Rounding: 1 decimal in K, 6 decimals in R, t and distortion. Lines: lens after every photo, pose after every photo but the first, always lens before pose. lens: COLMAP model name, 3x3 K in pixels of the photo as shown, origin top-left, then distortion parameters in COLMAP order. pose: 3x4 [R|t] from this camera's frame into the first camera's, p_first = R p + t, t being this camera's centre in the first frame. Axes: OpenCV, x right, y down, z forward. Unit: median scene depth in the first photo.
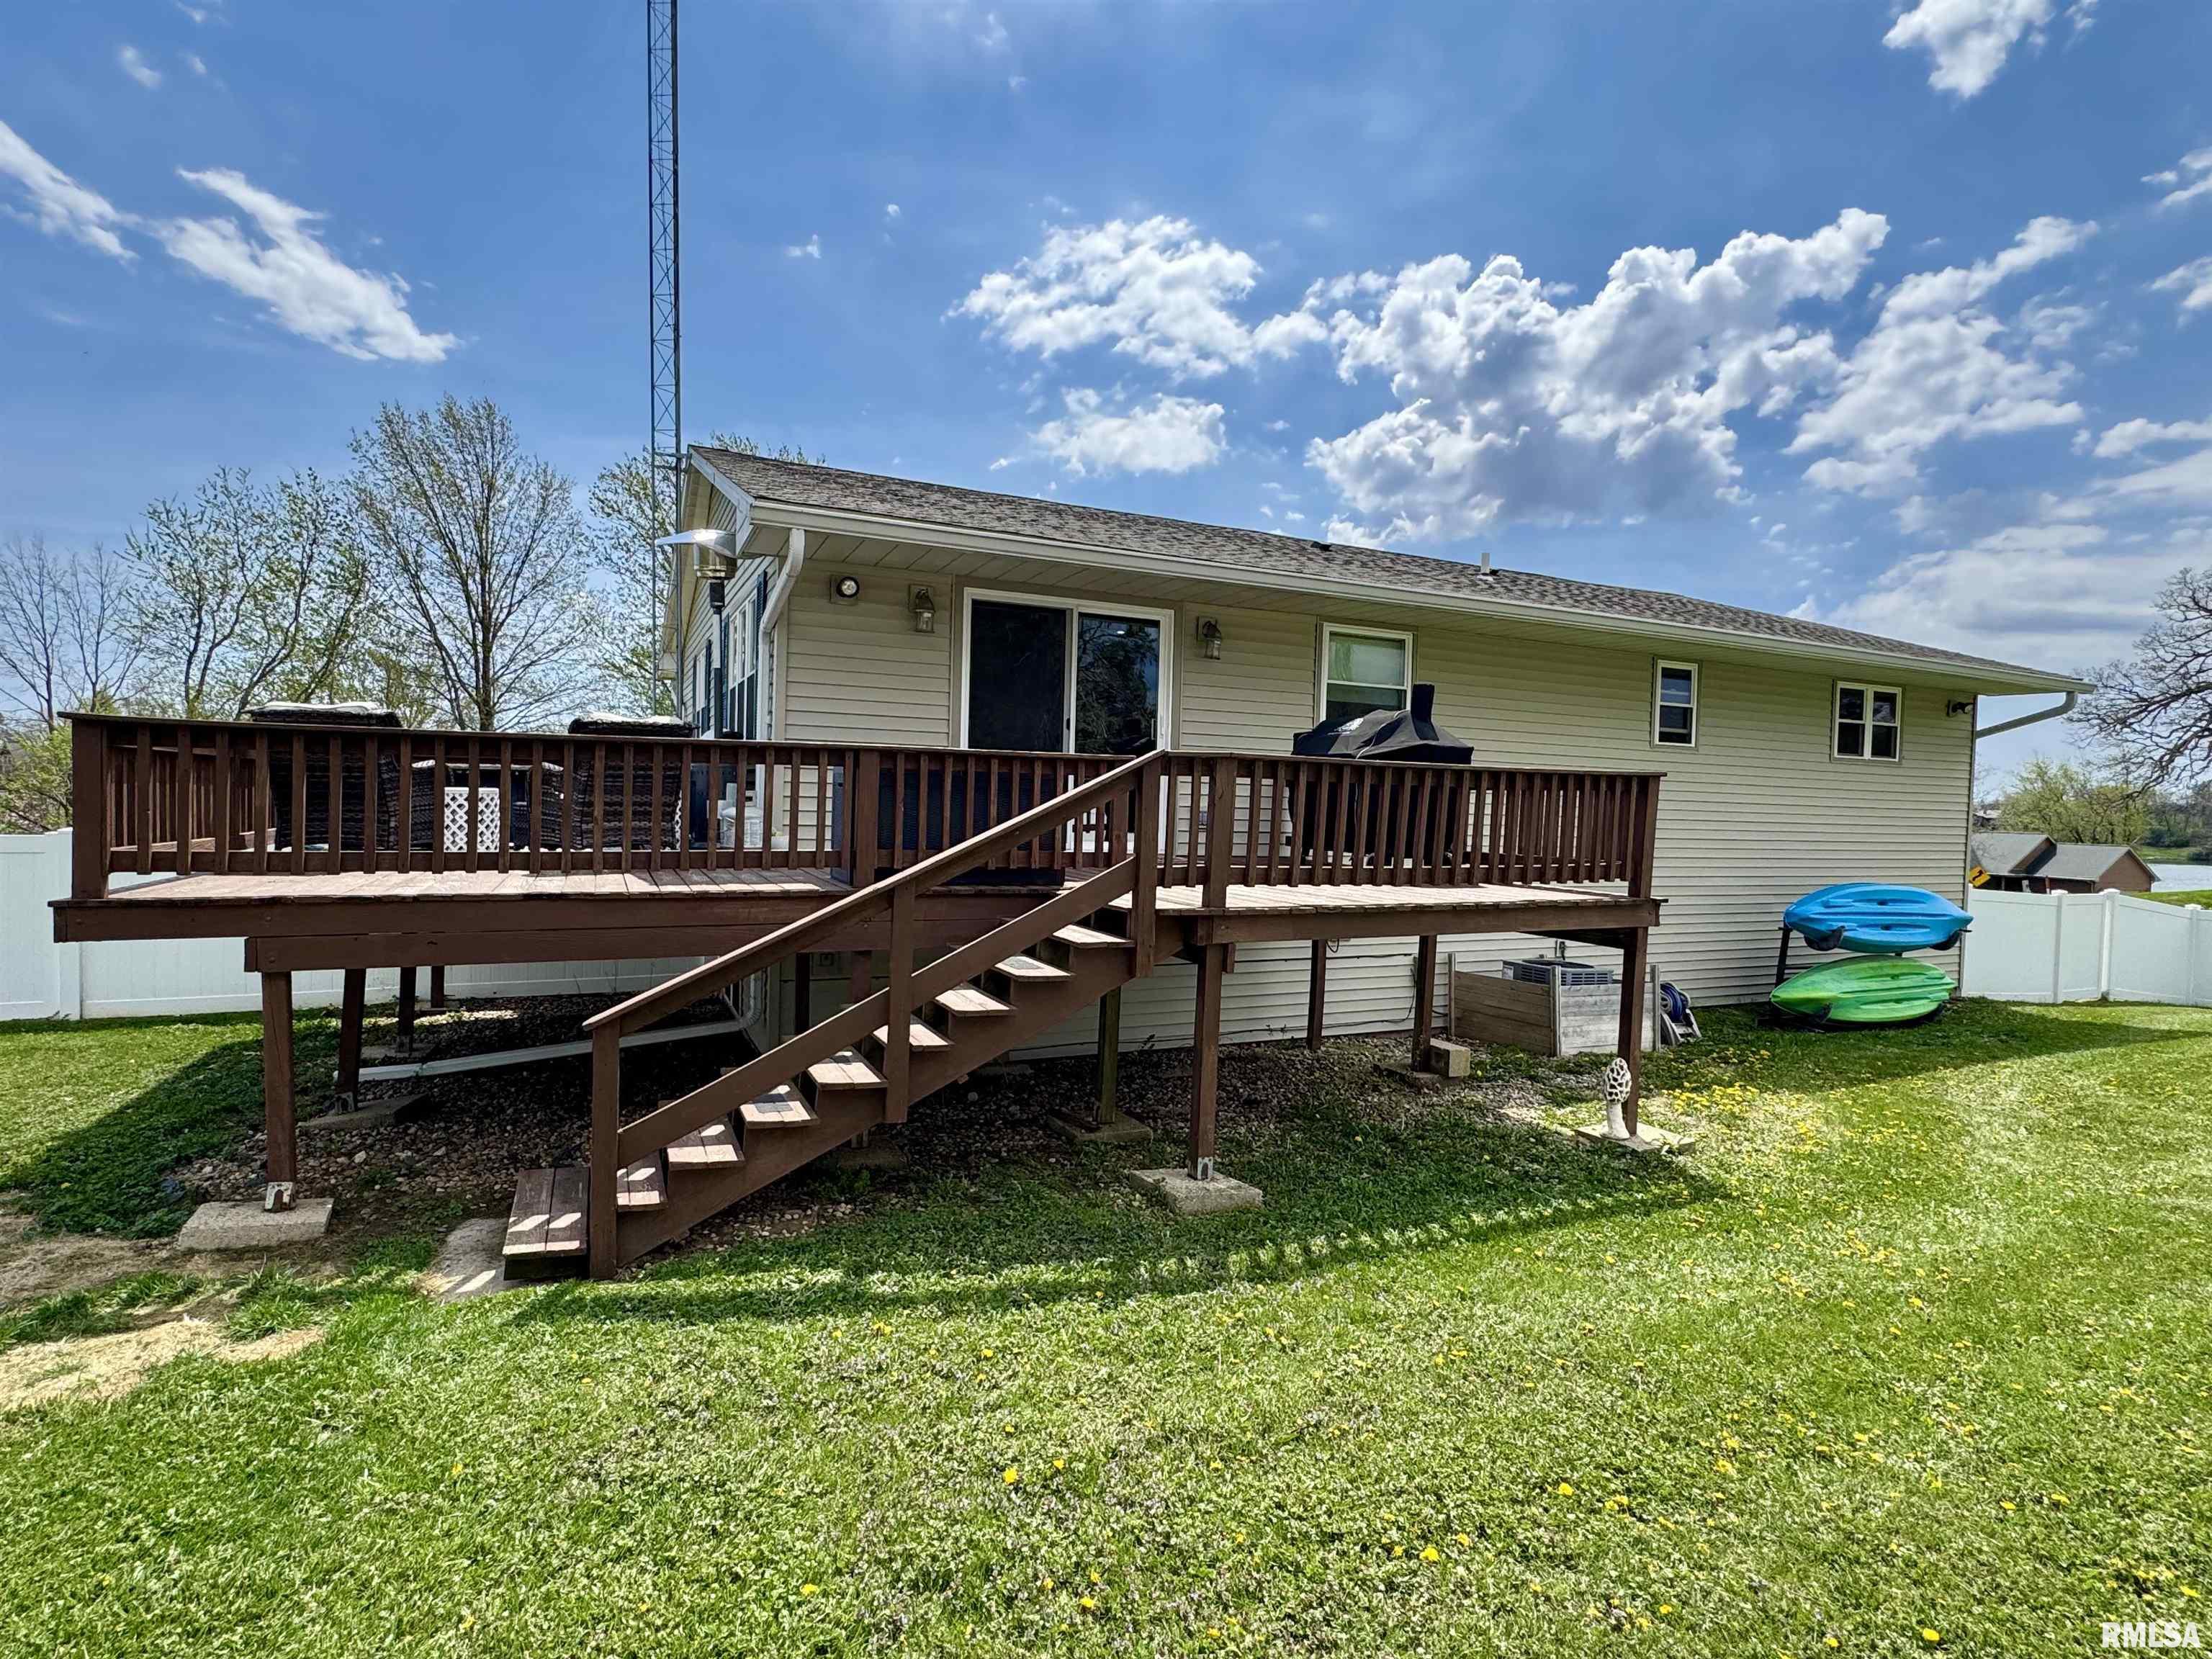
lens RADIAL K [[1104.0, 0, 1099.8], [0, 1104.0, 831.7], [0, 0, 1]] dist [-0.004445, 0.001955]
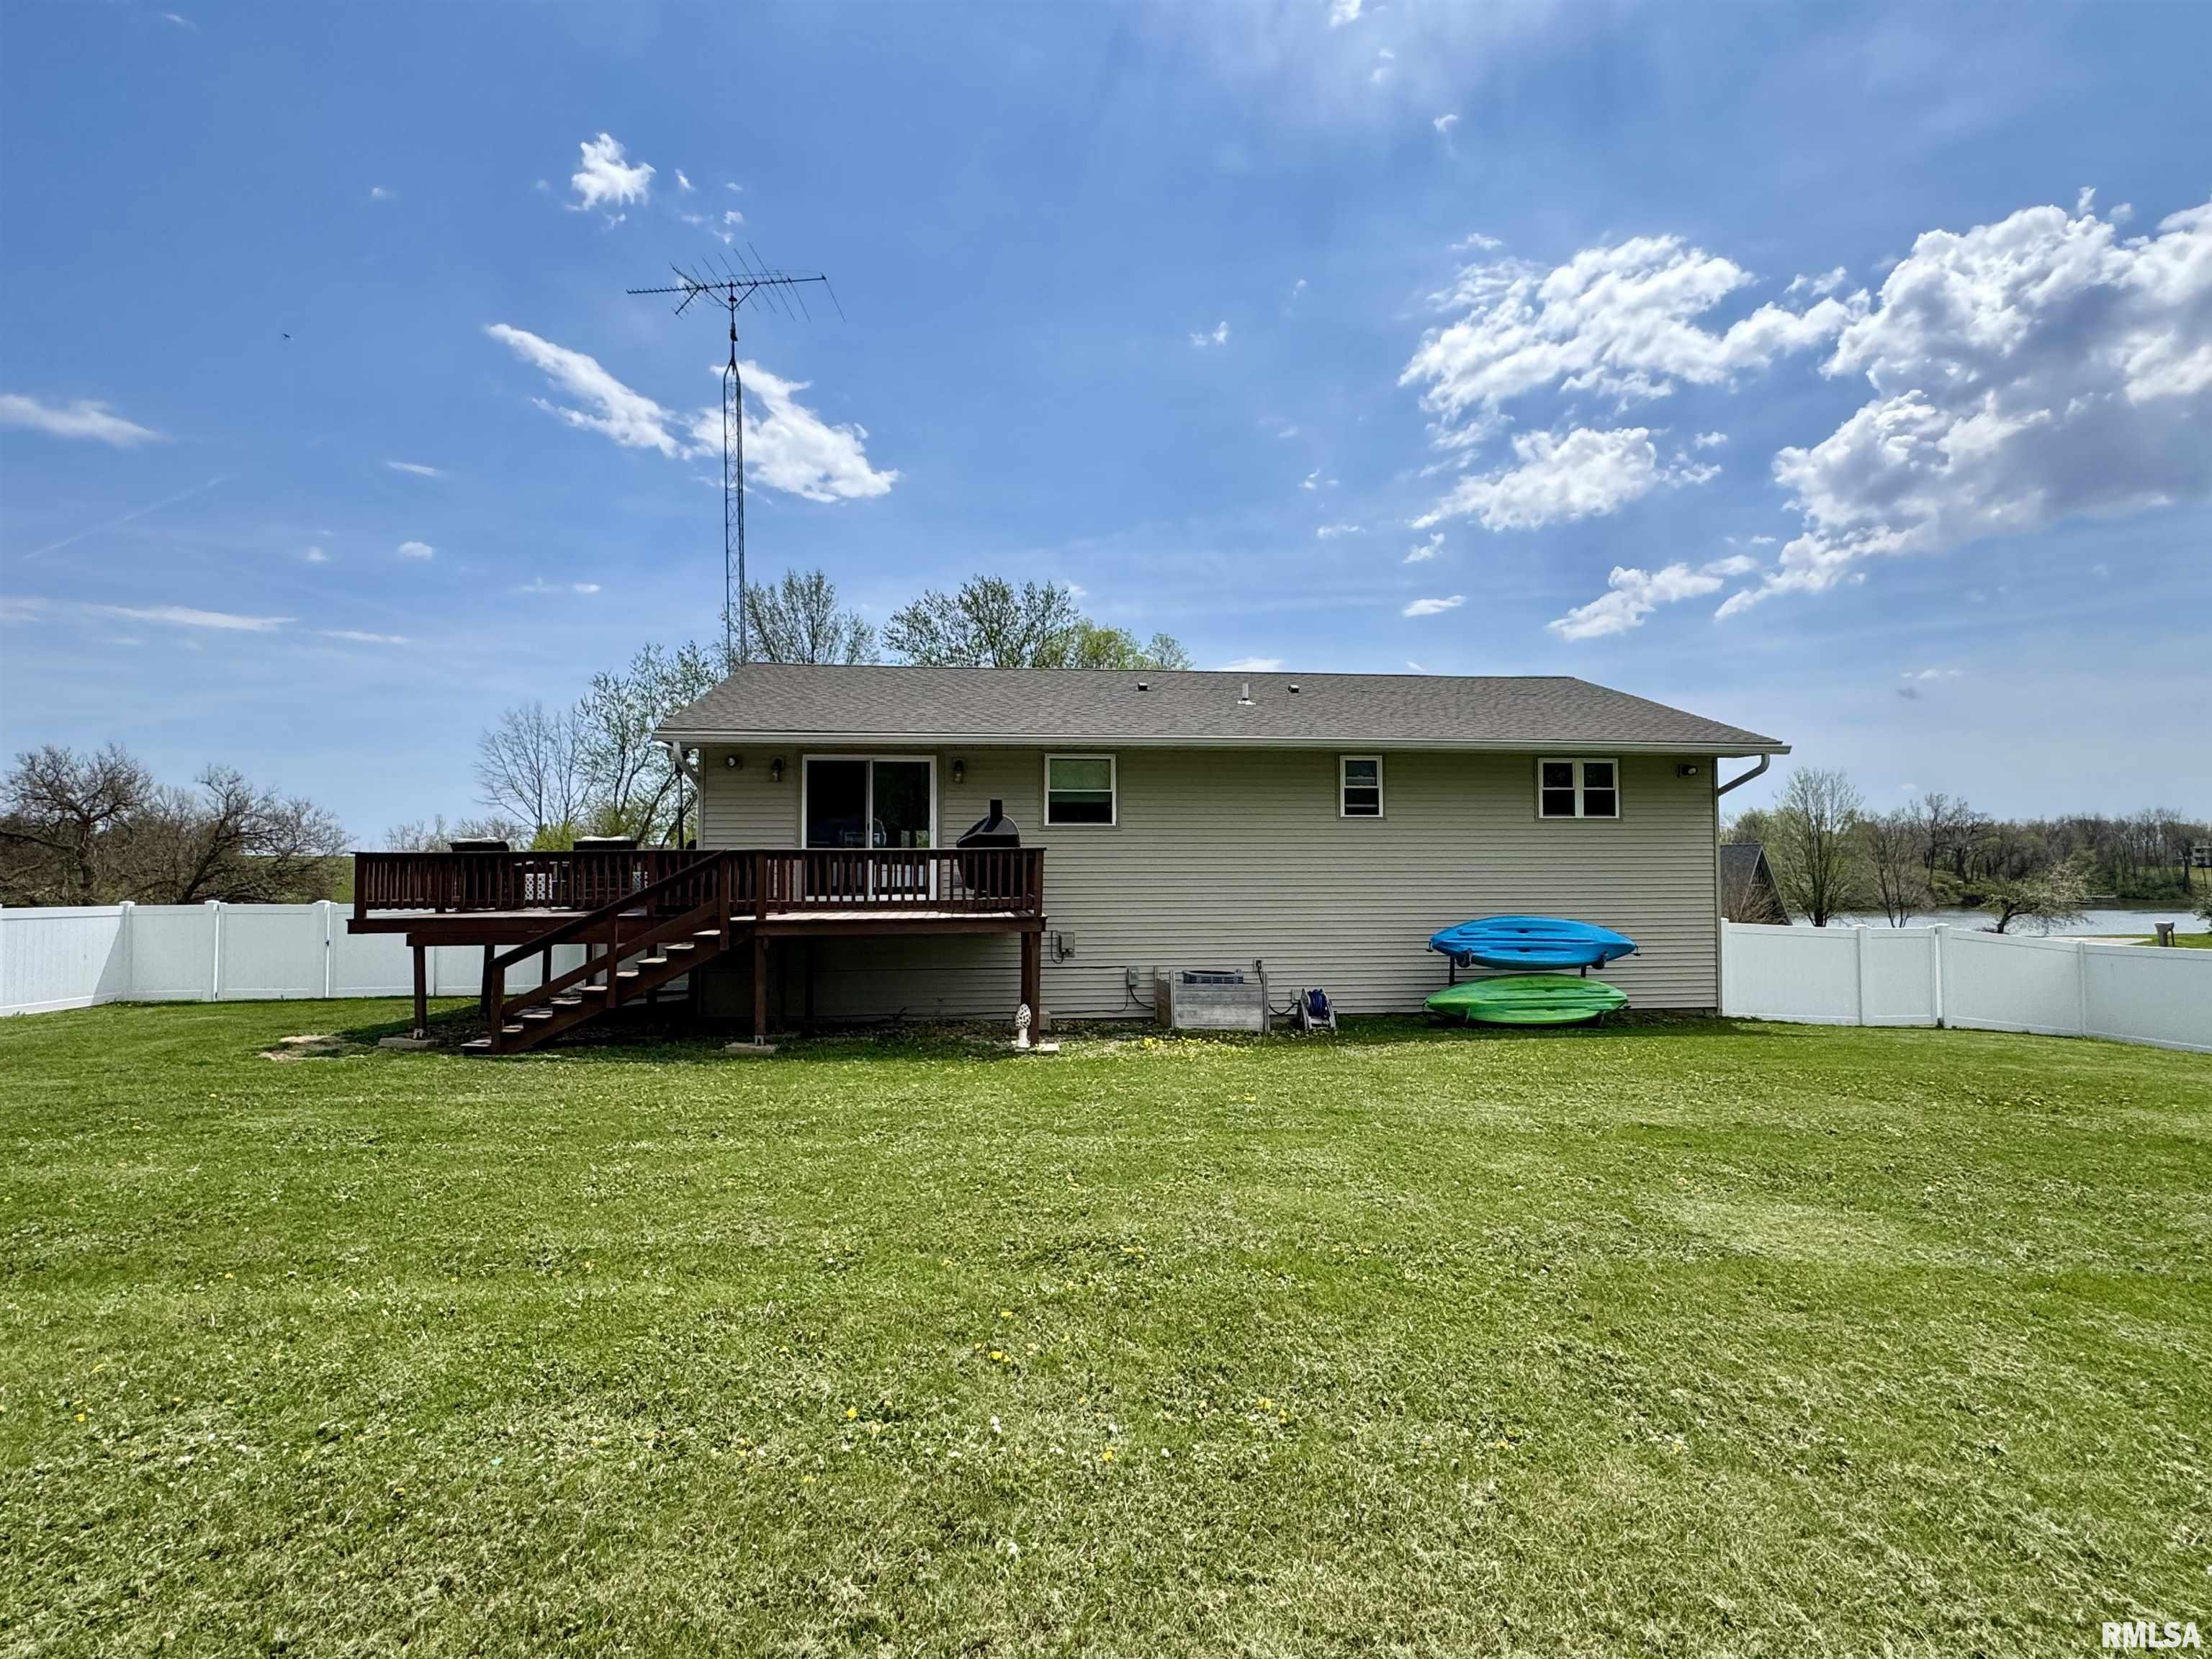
lens RADIAL K [[1104.0, 0, 1110.7], [0, 1104.0, 824.2], [0, 0, 1]] dist [-0.004445, 0.001955]
pose [[0.949081, -0.041627, -0.312270, 0.656781], [0.019670, 0.997128, -0.073140, 0.024503], [0.314418, 0.063273, 0.947174, -0.391703]]
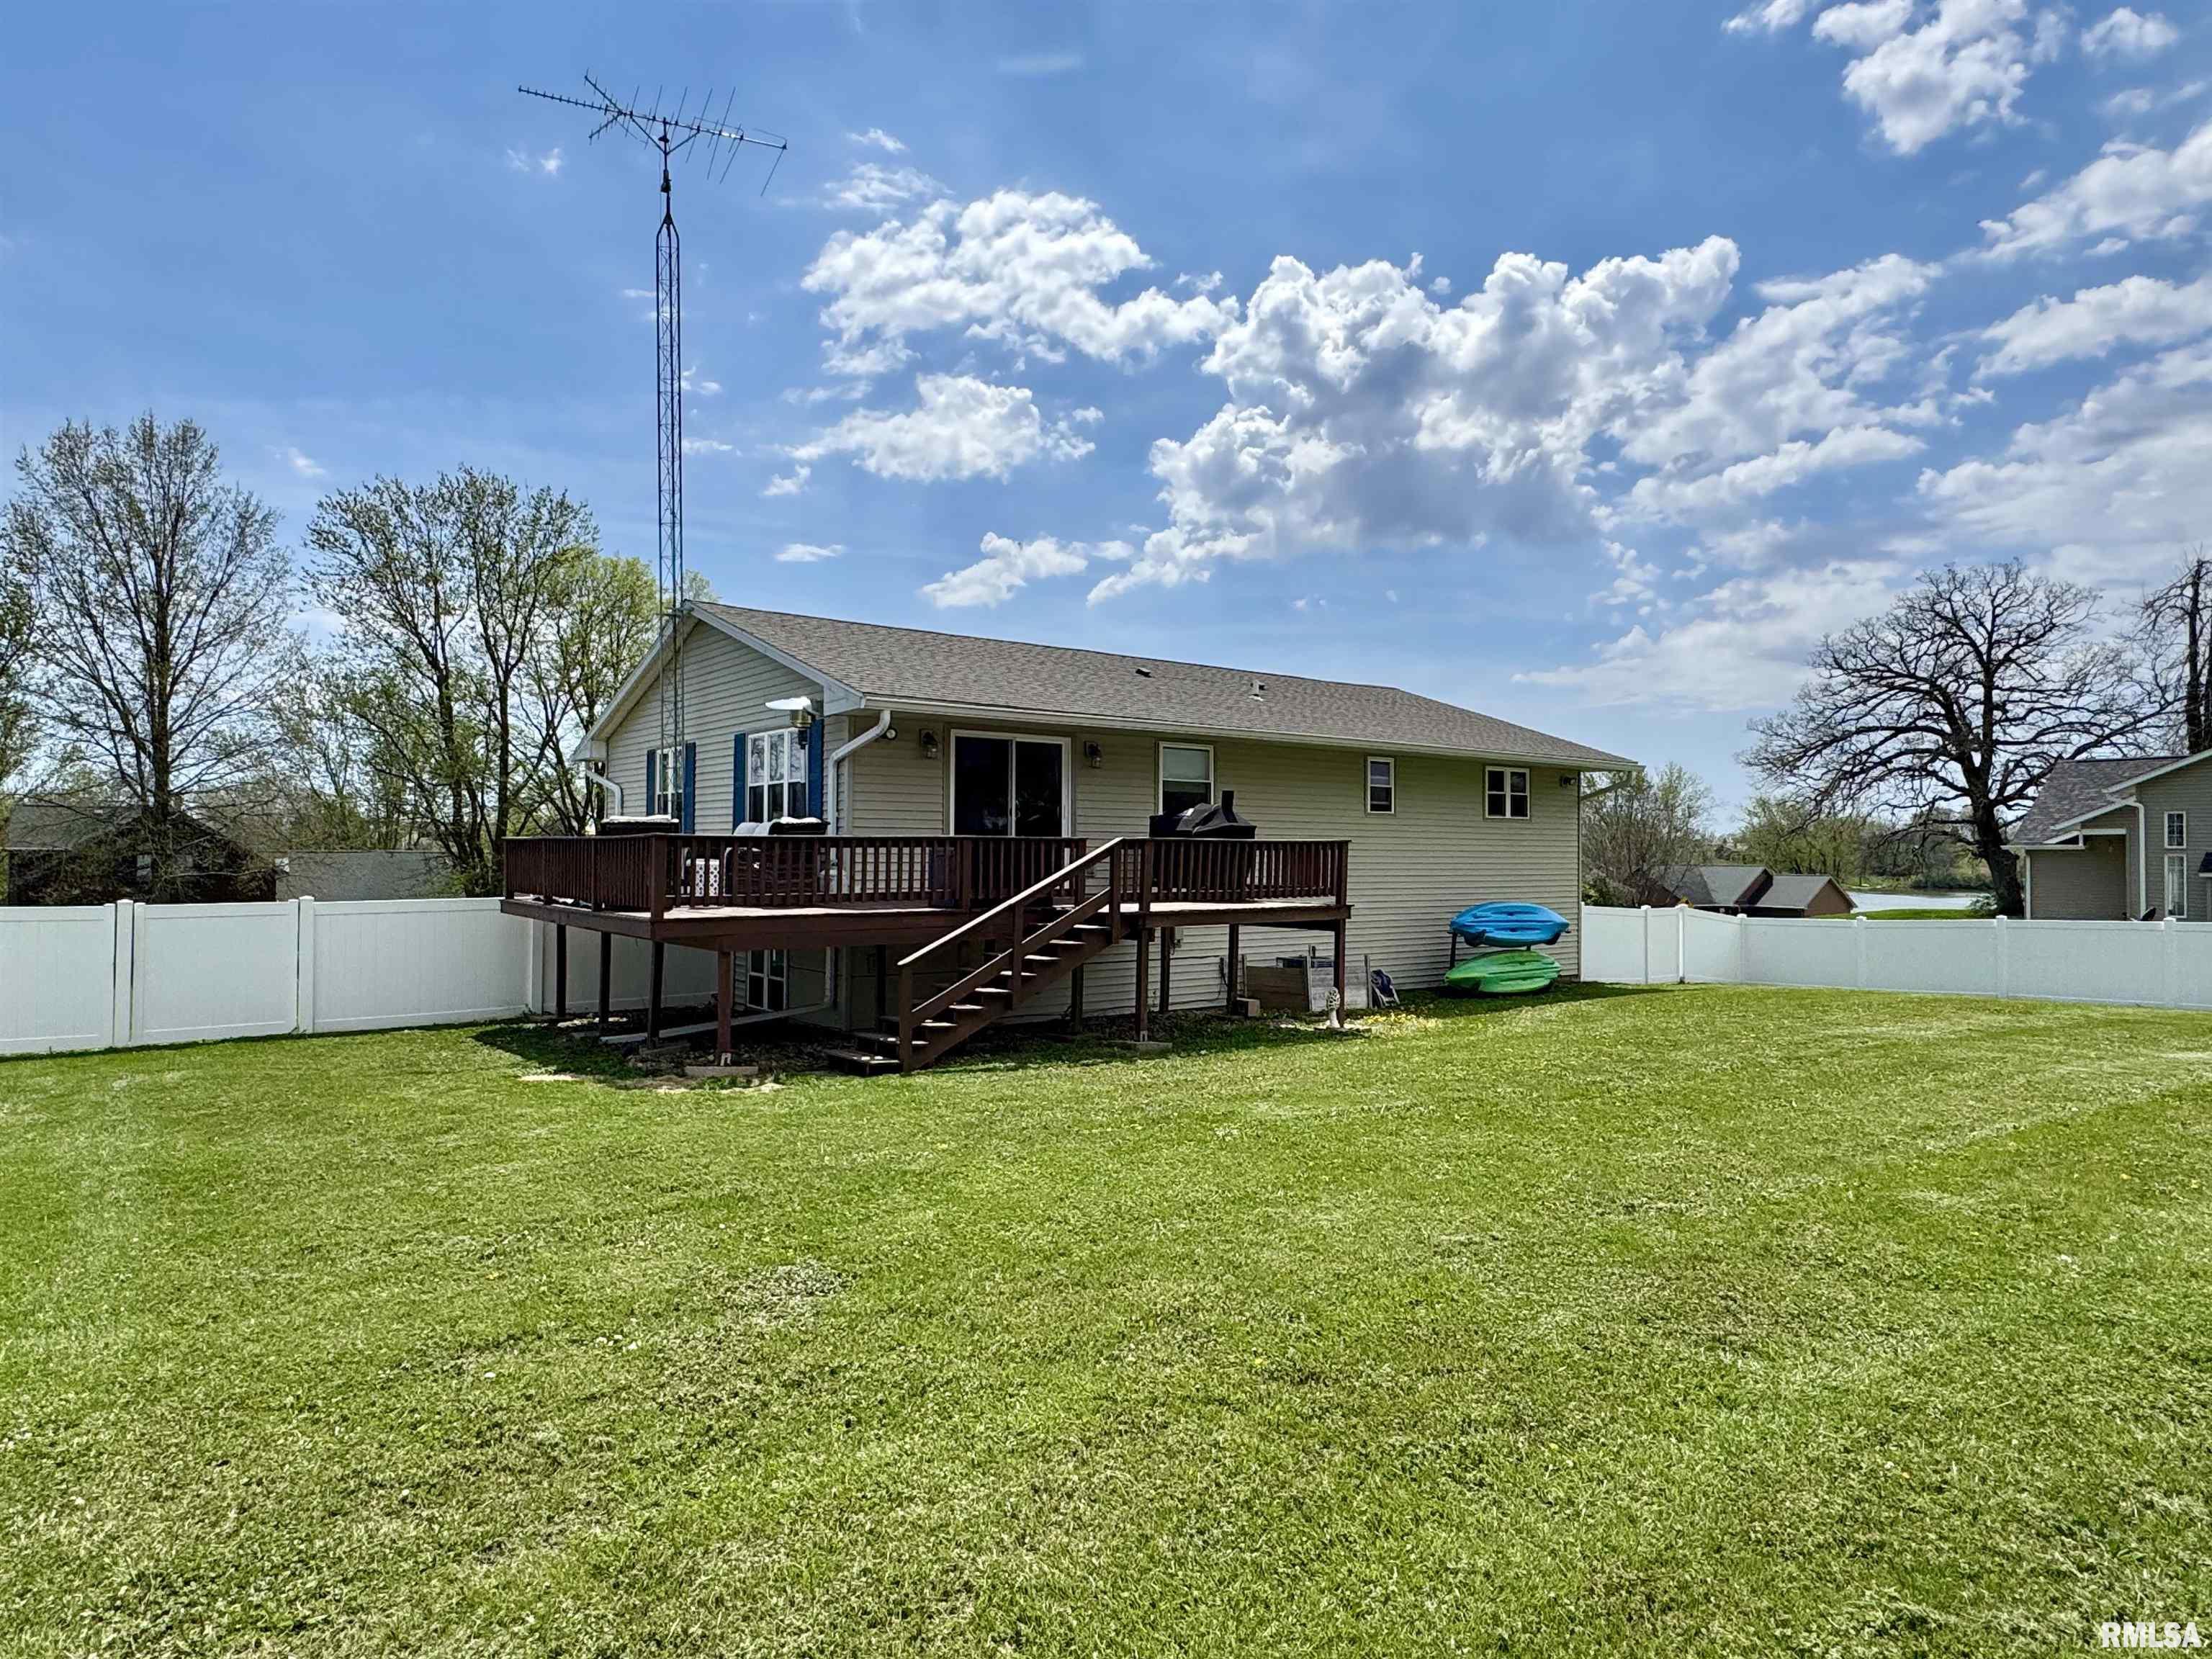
lens RADIAL K [[1301.5, 0, 1109.8], [0, 1301.5, 836.8], [0, 0, 1]] dist [0.016085, 0.000495]
pose [[0.974513, -0.018893, 0.223532, -0.232455], [0.027363, 0.999018, -0.034856, 0.005048], [-0.222654, 0.040084, 0.974073, -0.638715]]
